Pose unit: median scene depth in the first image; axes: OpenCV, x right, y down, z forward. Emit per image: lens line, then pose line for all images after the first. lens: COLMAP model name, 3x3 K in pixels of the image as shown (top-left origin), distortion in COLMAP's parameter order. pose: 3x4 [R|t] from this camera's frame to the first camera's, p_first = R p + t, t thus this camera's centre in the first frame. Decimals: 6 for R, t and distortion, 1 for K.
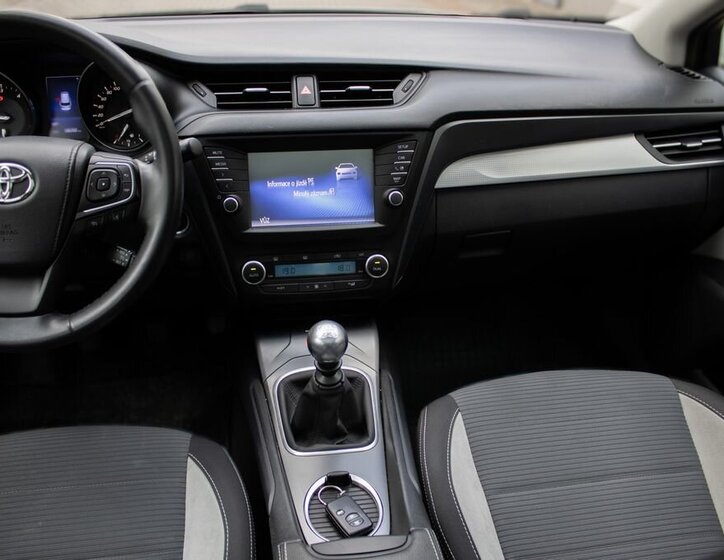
lens RADIAL K [[676.0, 0, 360.4], [0, 676.0, 280.3], [0, 0, 1]] dist [-0.121879, 0.000000]
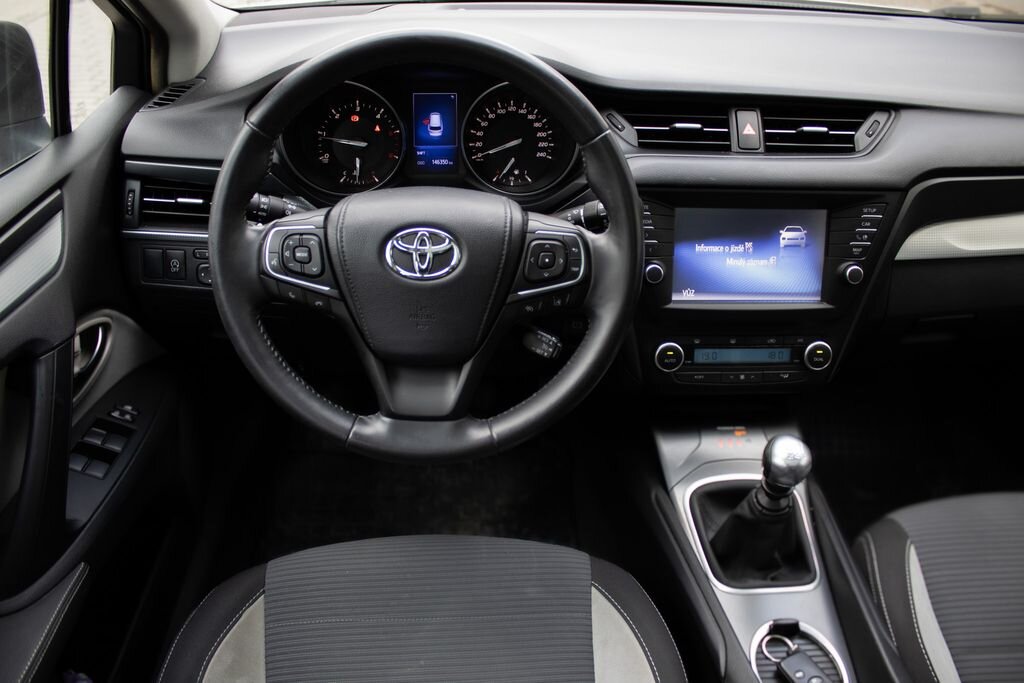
lens RADIAL K [[827.8, 0, 515.1], [0, 827.8, 342.2], [0, 0, 1]] dist [-0.163360, 0.112884]
pose [[0.993876, 0.059423, -0.093162, -0.248507], [-0.052962, 0.996115, 0.070353, -0.087247], [0.096980, -0.064988, 0.993162, 0.015924]]
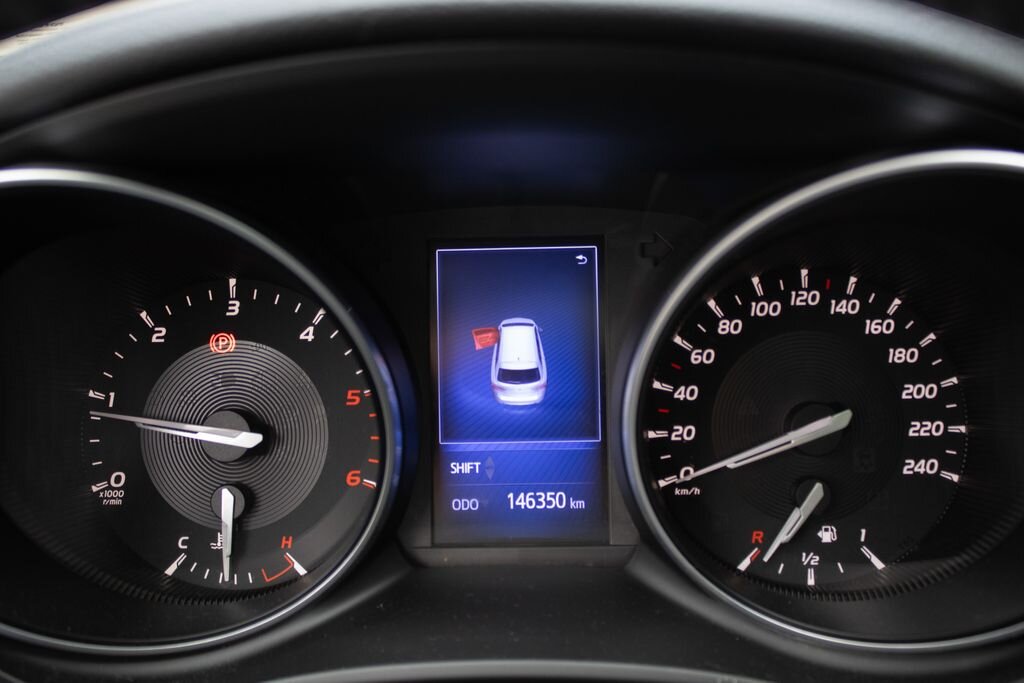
lens RADIAL K [[1242.9, 0, 509.2], [0, 1242.9, 343.5], [0, 0, 1]] dist [-0.058616, 0.000000]
pose [[0.979334, 0.013803, -0.201776, -0.372588], [-0.049616, 0.983578, -0.173527, -0.209315], [0.196067, 0.179953, 0.963937, 0.609578]]
